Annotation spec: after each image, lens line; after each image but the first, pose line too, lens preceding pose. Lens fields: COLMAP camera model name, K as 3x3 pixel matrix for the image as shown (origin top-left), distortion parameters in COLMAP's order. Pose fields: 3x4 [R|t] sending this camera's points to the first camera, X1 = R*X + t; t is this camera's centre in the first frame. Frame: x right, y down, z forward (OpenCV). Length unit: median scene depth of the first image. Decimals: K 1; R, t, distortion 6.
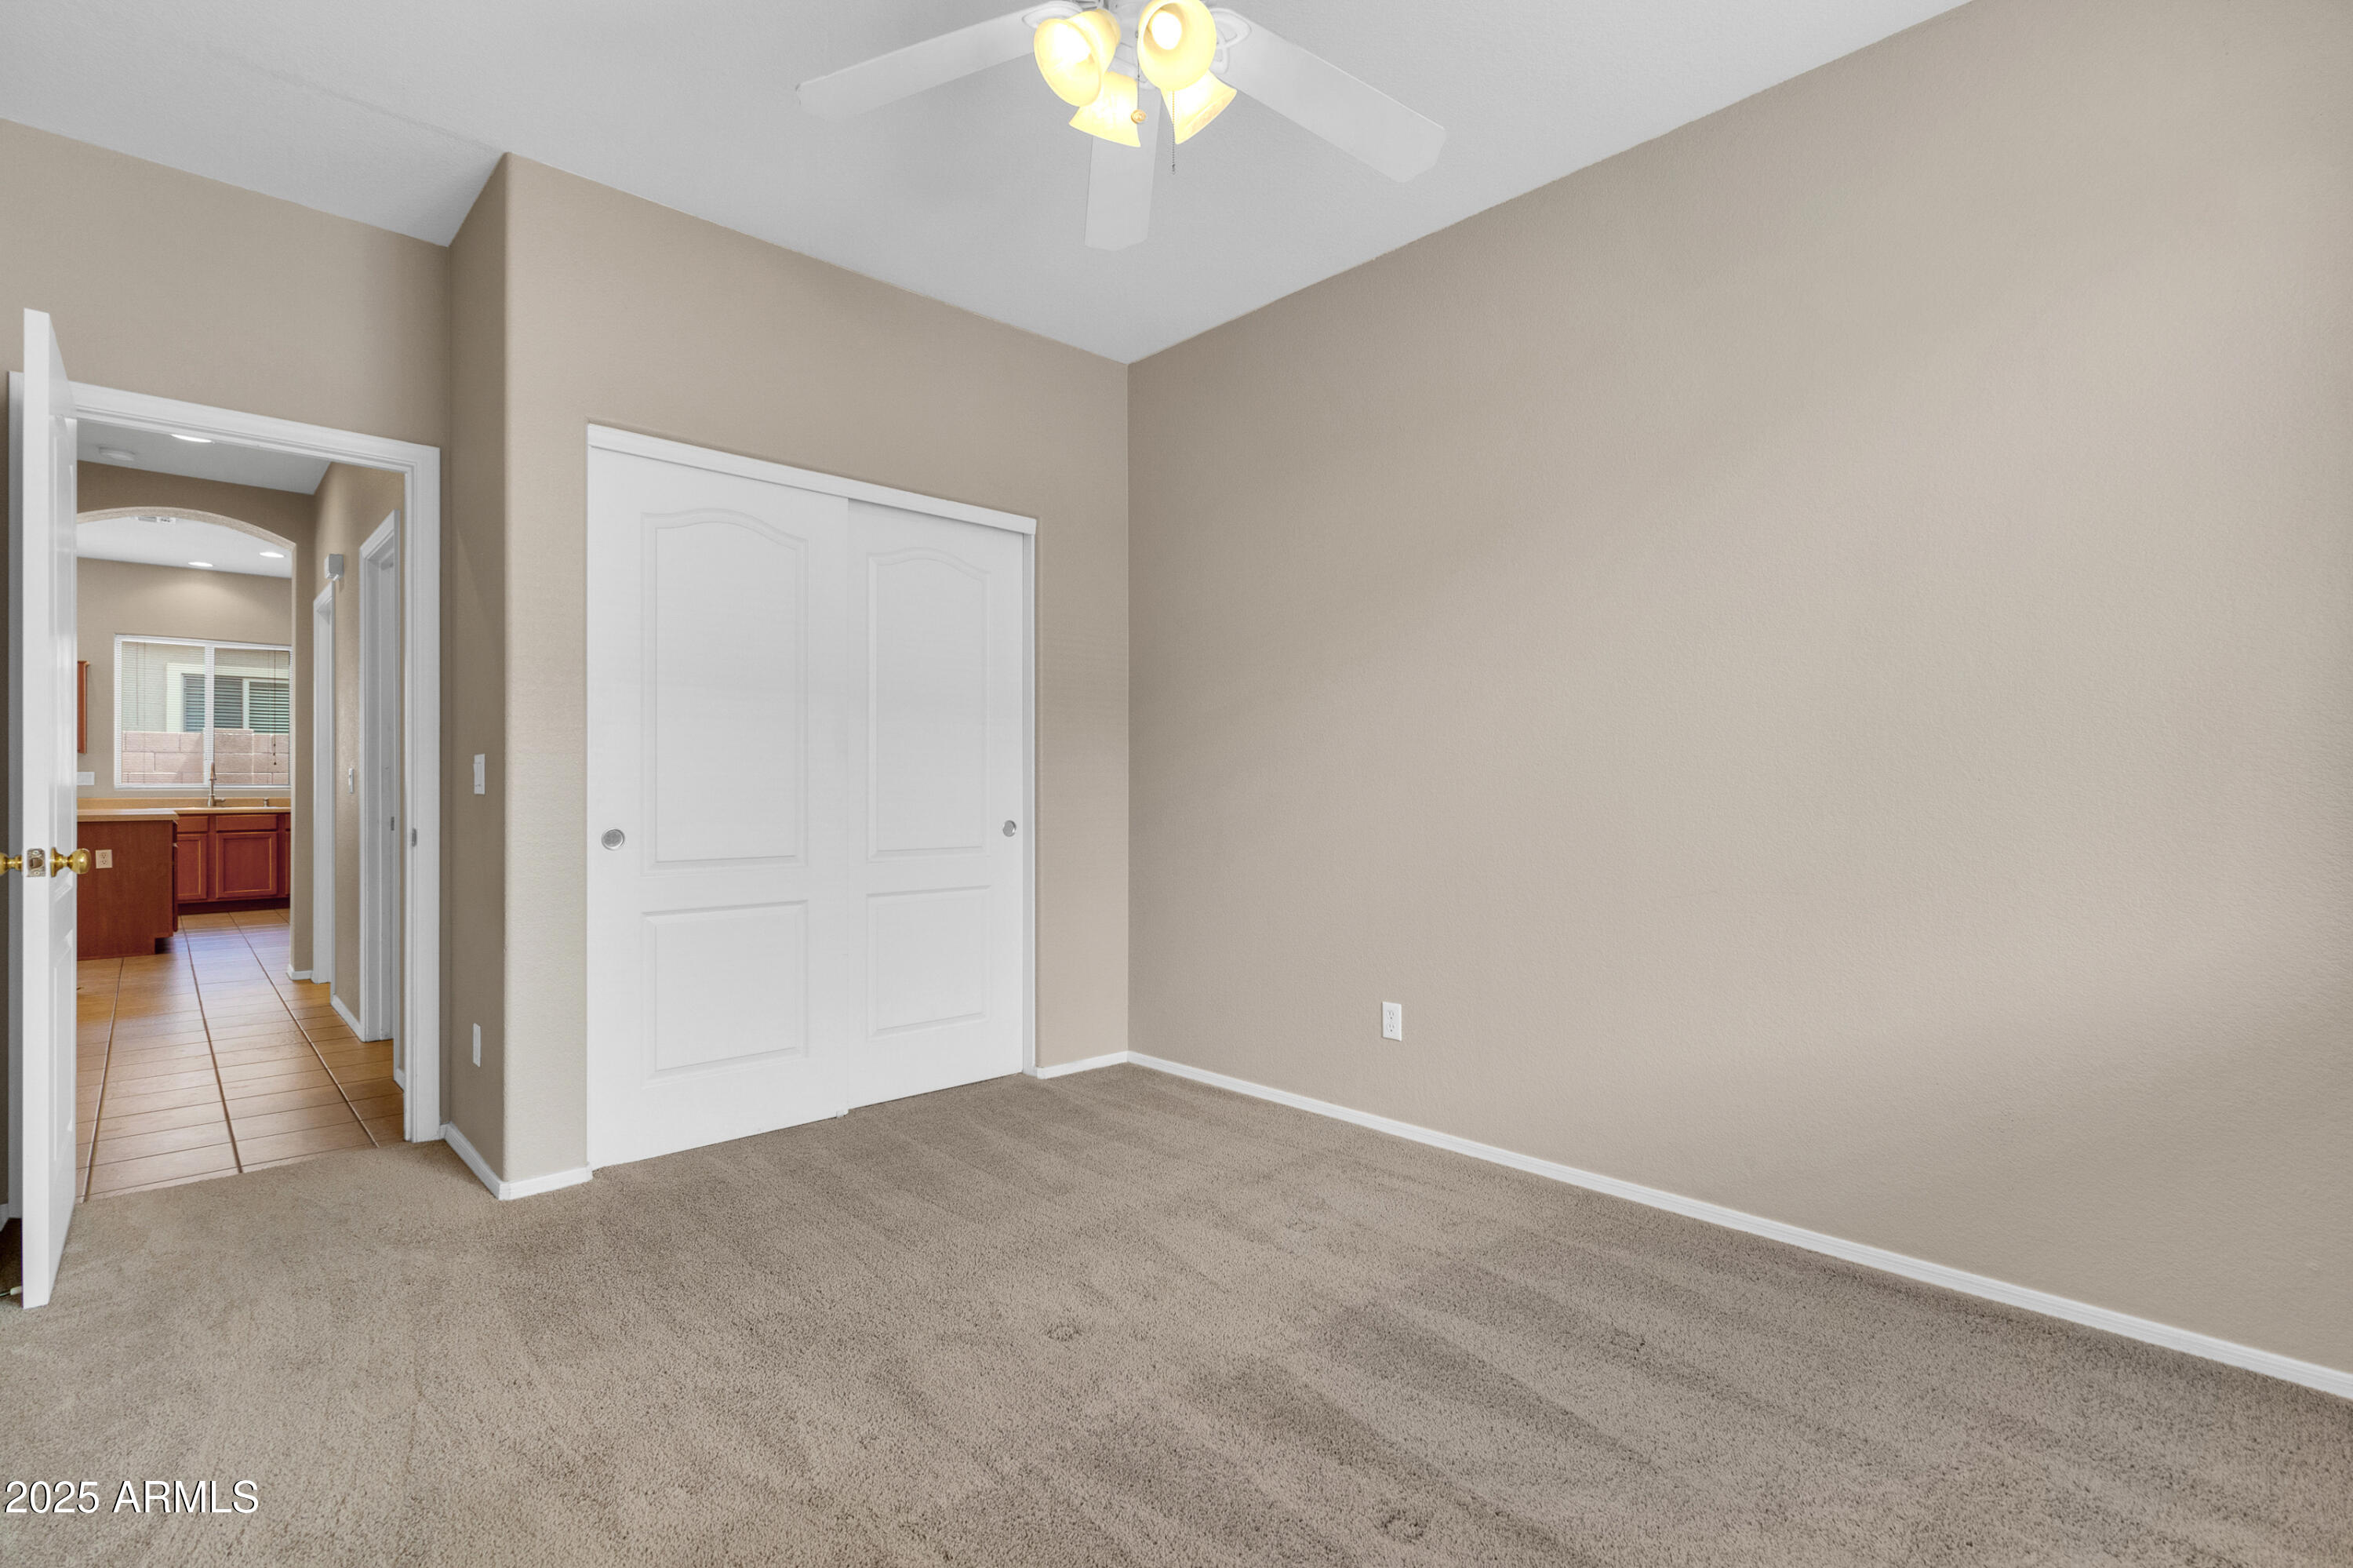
lens RADIAL K [[1127.4, 0, 1176.5], [0, 1127.4, 784.0], [0, 0, 1]] dist [0.000766, 0.000158]
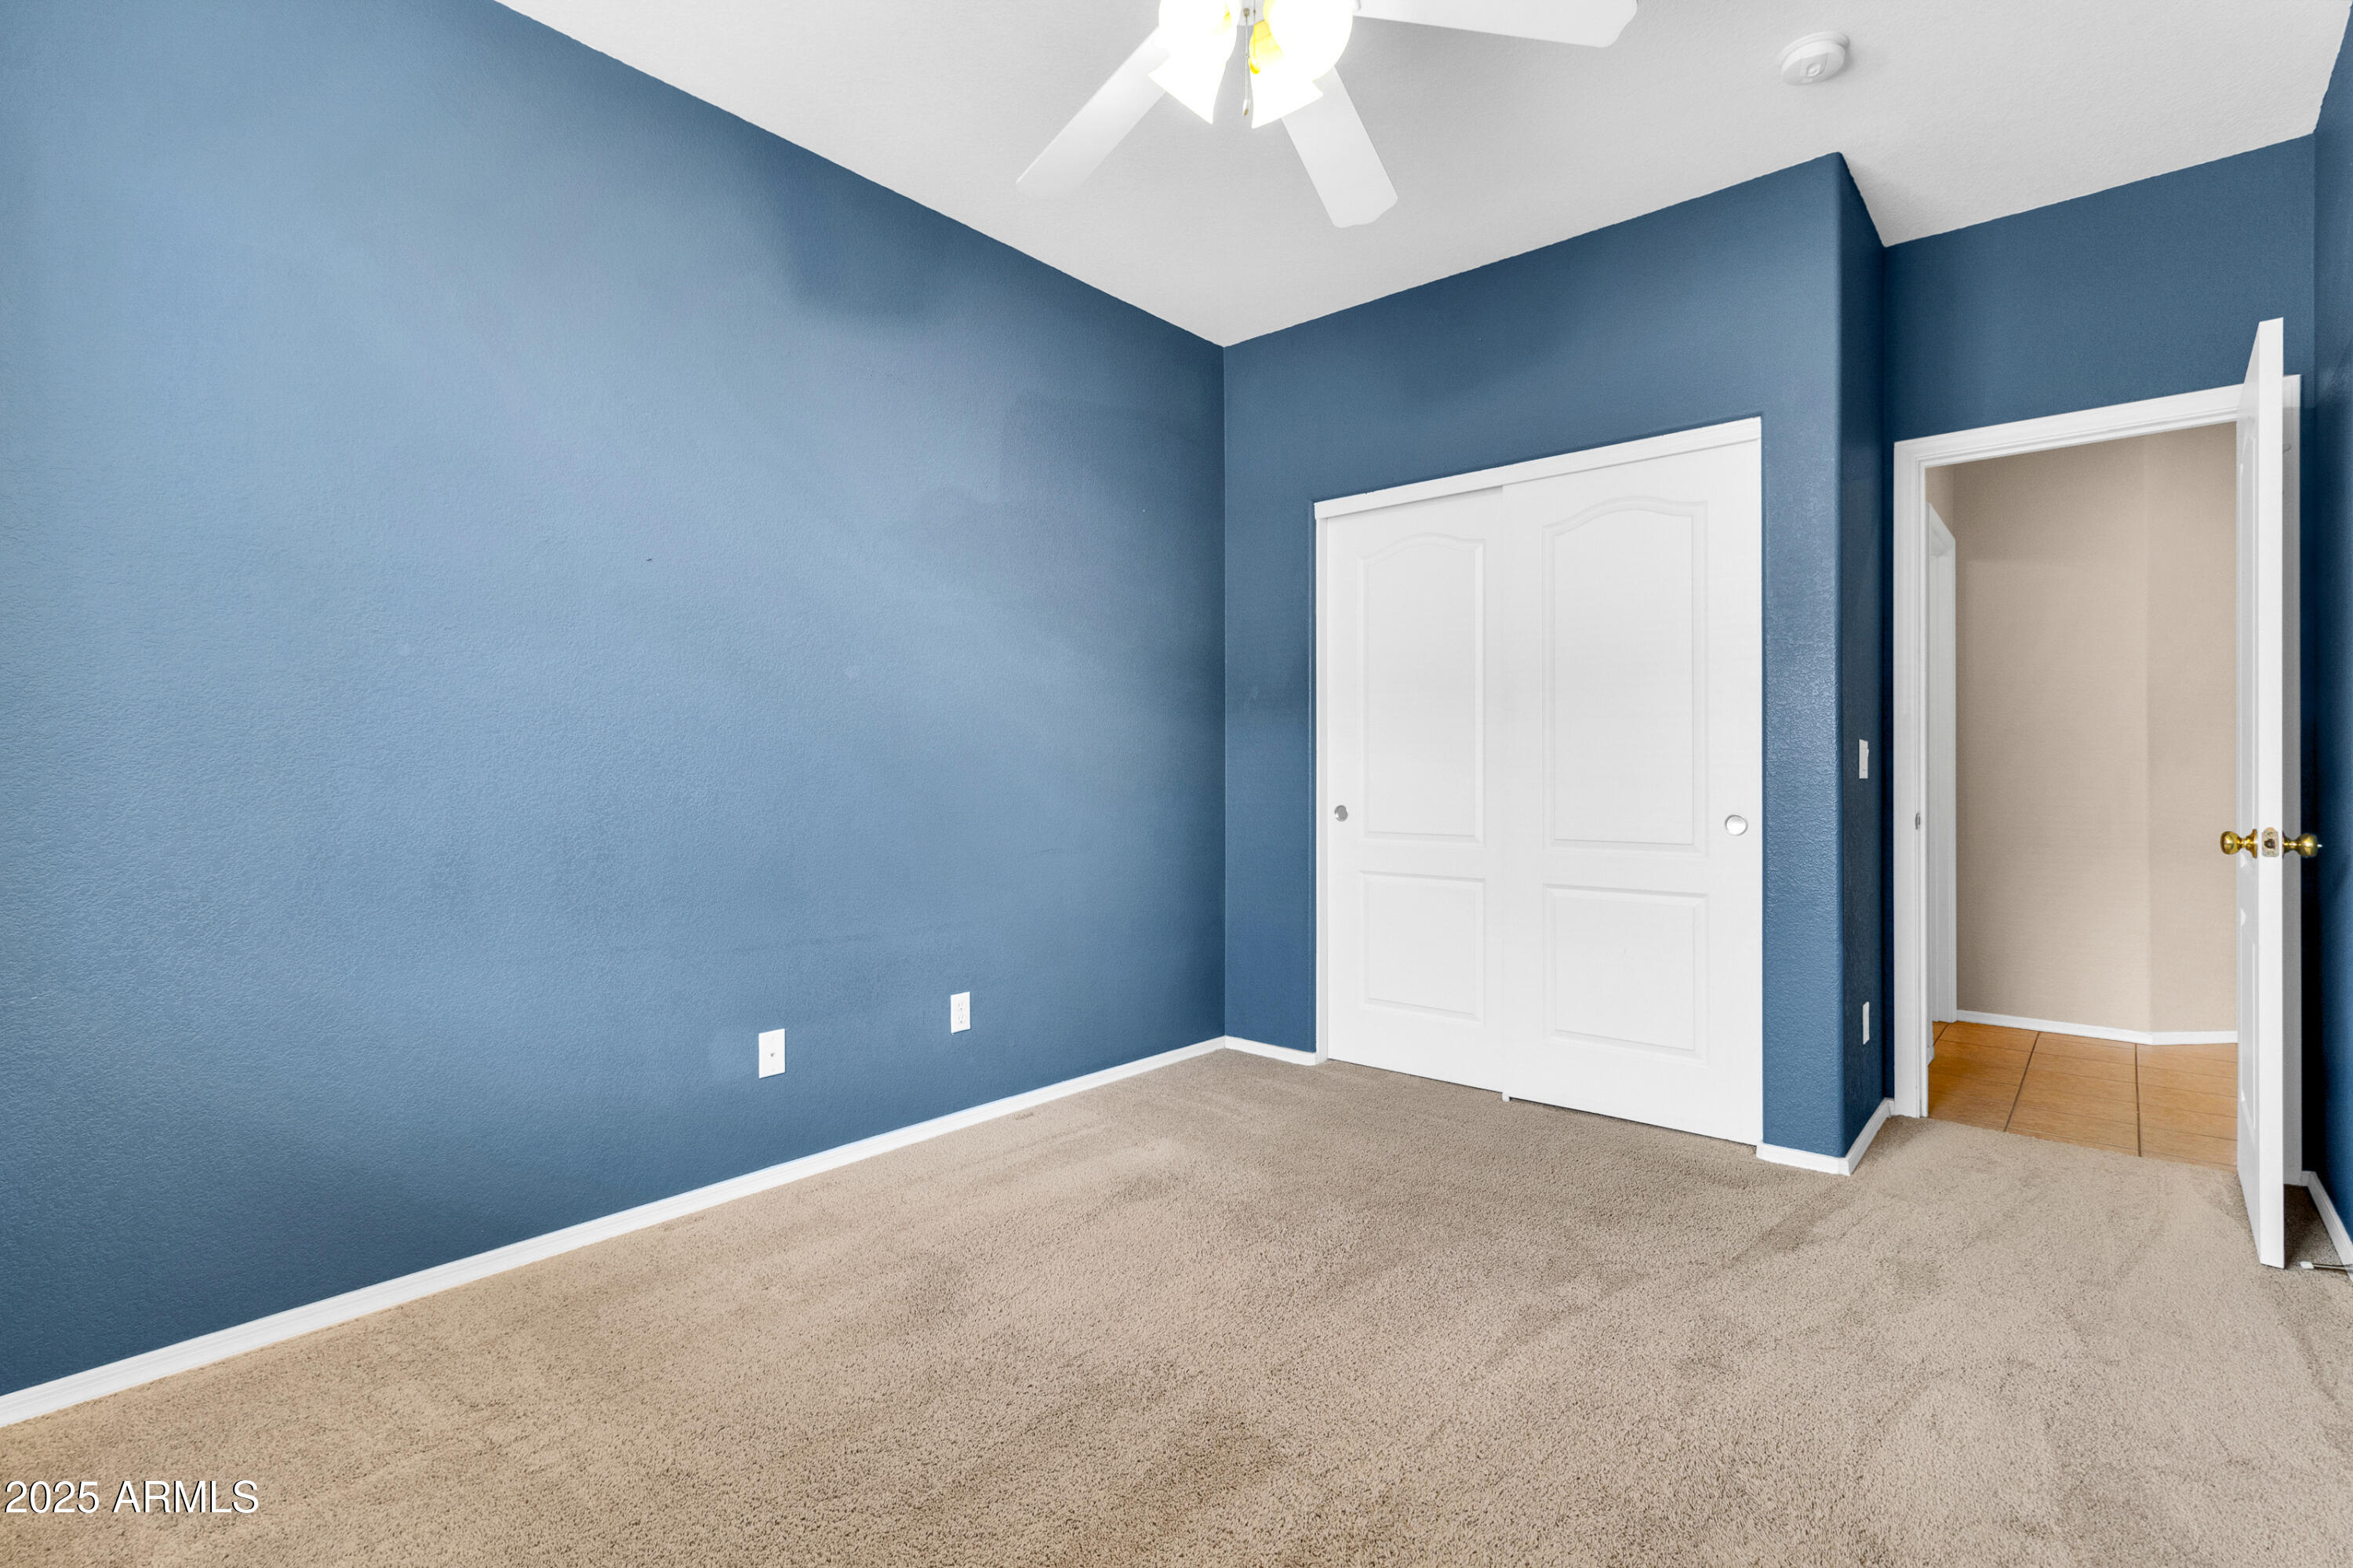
lens RADIAL K [[1097.2, 0, 1189.2], [0, 1097.2, 780.6], [0, 0, 1]] dist [0.002061, 0.000379]
pose [[0.073864, 0.004797, -0.997257, 0.599048], [0.004585, 0.999976, 0.005149, 0.003870], [0.997258, -0.004953, 0.073840, 0.574383]]
